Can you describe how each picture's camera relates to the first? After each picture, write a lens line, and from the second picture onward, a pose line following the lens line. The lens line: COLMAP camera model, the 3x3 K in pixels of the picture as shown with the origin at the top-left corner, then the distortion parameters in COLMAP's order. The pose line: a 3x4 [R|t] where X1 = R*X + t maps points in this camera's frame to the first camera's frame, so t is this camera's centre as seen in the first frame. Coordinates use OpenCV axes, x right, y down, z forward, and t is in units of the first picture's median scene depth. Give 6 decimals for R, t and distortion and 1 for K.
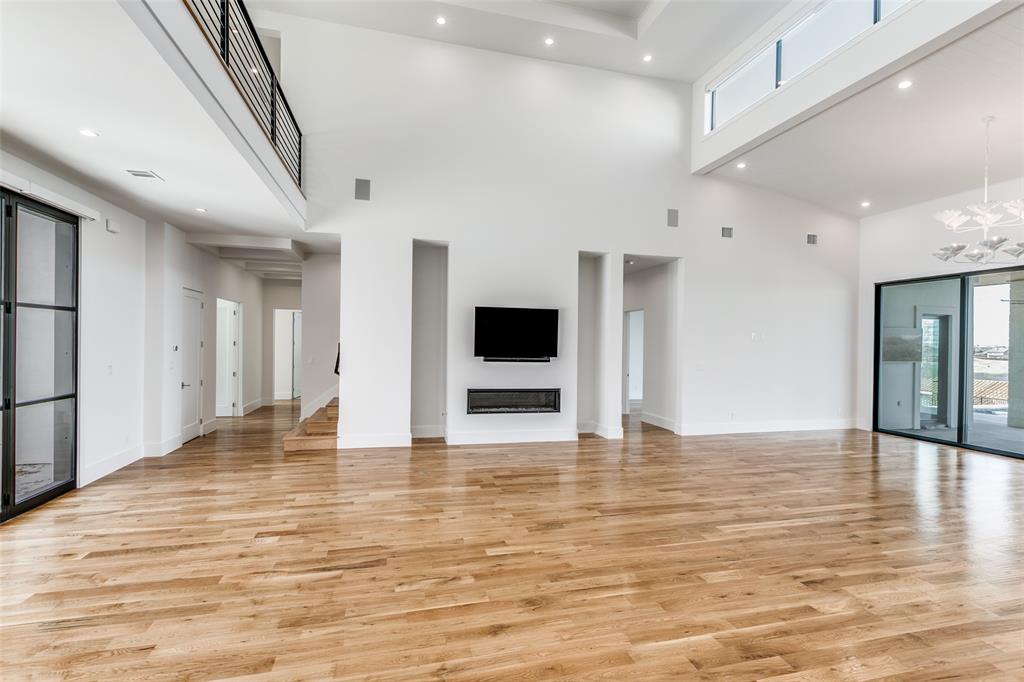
lens RADIAL K [[479.0, 0, 511.1], [0, 479.0, 345.4], [0, 0, 1]] dist [0.001286, -0.000203]
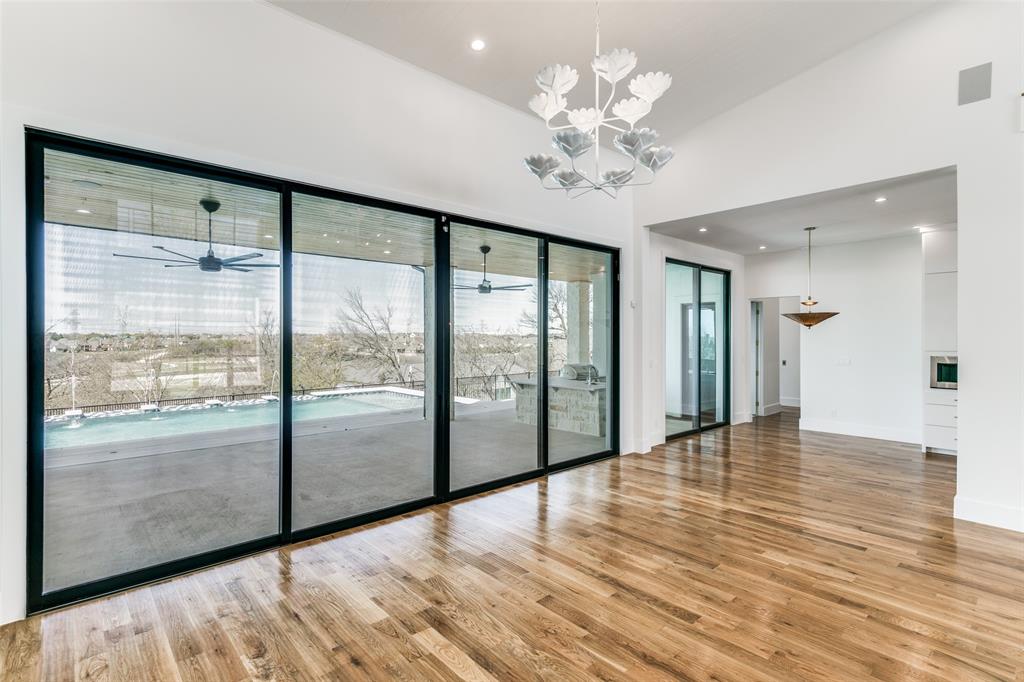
lens RADIAL K [[485.6, 0, 517.1], [0, 485.6, 336.5], [0, 0, 1]] dist [0.008192, -0.000074]
pose [[-0.470670, -0.012155, 0.882226, 0.421188], [-0.000584, 0.999909, 0.013465, -0.003457], [-0.882309, 0.005822, -0.470634, 1.077438]]
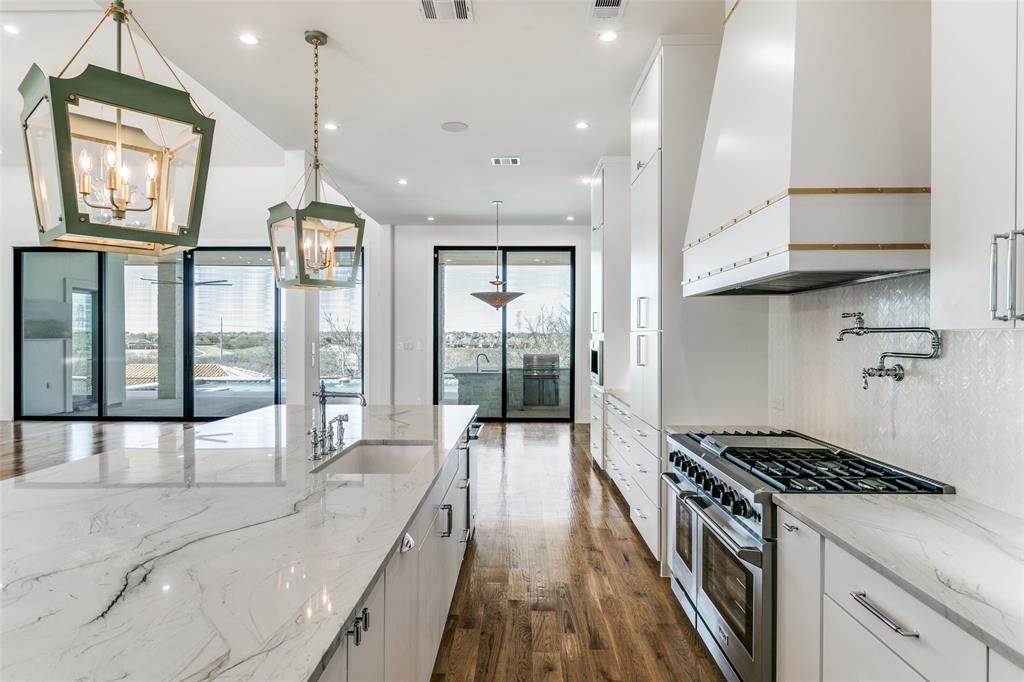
lens RADIAL K [[580.4, 0, 512.5], [0, 580.4, 338.9], [0, 0, 1]] dist [-0.006147, 0.002286]
pose [[0.261522, -0.017899, 0.965032, -0.008918], [0.006717, 0.999838, 0.016724, 0.027866], [-0.965174, 0.002108, 0.261600, -0.159191]]
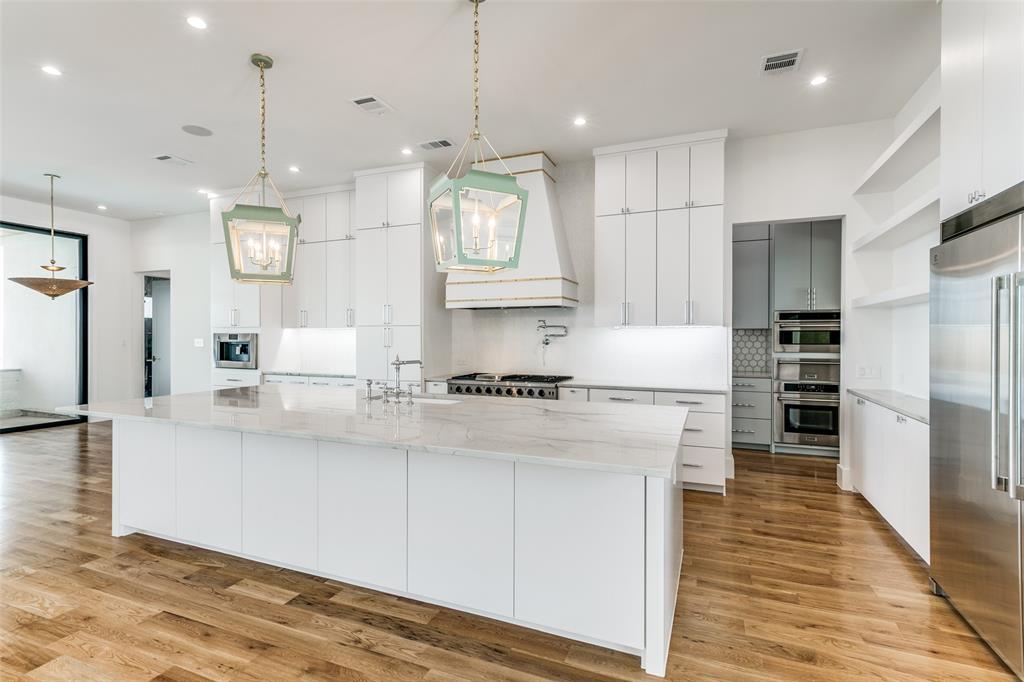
lens RADIAL K [[479.0, 0, 512.0], [0, 479.0, 343.1], [0, 0, 1]] dist [0.001286, -0.000203]
pose [[-0.809315, -0.023814, 0.586892, -0.044419], [-0.010140, 0.999595, 0.026578, 0.035121], [-0.587287, 0.015560, -0.809229, 0.321890]]
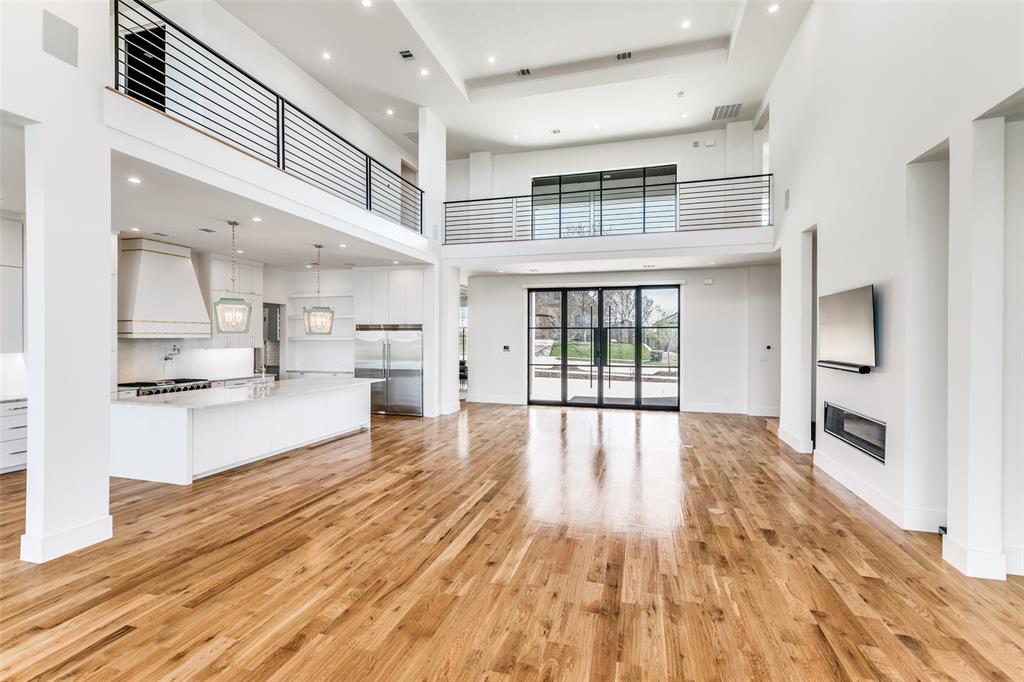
lens RADIAL K [[453.4, 0, 504.2], [0, 453.4, 340.6], [0, 0, 1]] dist [0.002668, 0.000201]
pose [[-0.518004, -0.008306, -0.855338, 0.845983], [-0.014056, 0.999900, -0.001197, 0.000286], [0.855263, 0.011403, -0.518069, 0.945889]]
